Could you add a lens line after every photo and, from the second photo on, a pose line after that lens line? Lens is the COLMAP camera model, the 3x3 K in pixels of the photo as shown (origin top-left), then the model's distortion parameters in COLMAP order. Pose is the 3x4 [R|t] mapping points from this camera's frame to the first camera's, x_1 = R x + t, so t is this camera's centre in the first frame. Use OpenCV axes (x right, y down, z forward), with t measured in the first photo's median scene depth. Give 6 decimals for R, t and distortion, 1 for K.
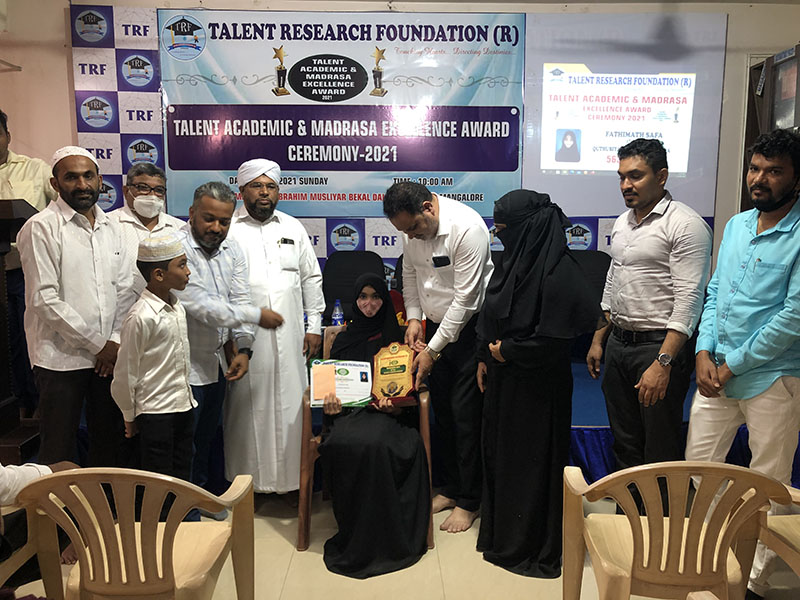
lens RADIAL K [[644.8, 0, 403.1], [0, 644.8, 299.4], [0, 0, 1]] dist [0.001339, 0.041159]
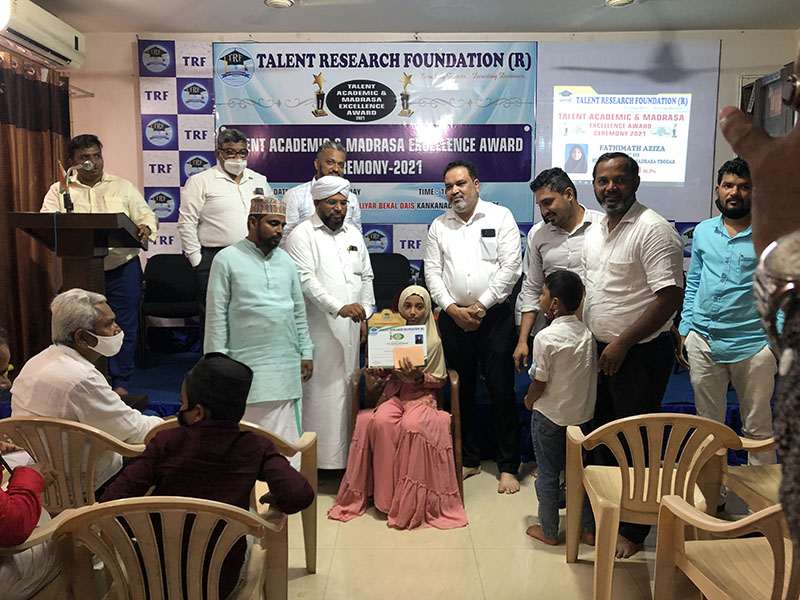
lens RADIAL K [[644.8, 0, 394.4], [0, 644.8, 295.4], [0, 0, 1]] dist [0.001339, 0.041159]
pose [[0.999481, 0.000815, -0.032205, -0.021666], [-0.001218, 0.999921, -0.012489, 0.011615], [0.032192, 0.012522, 0.999403, -0.121512]]
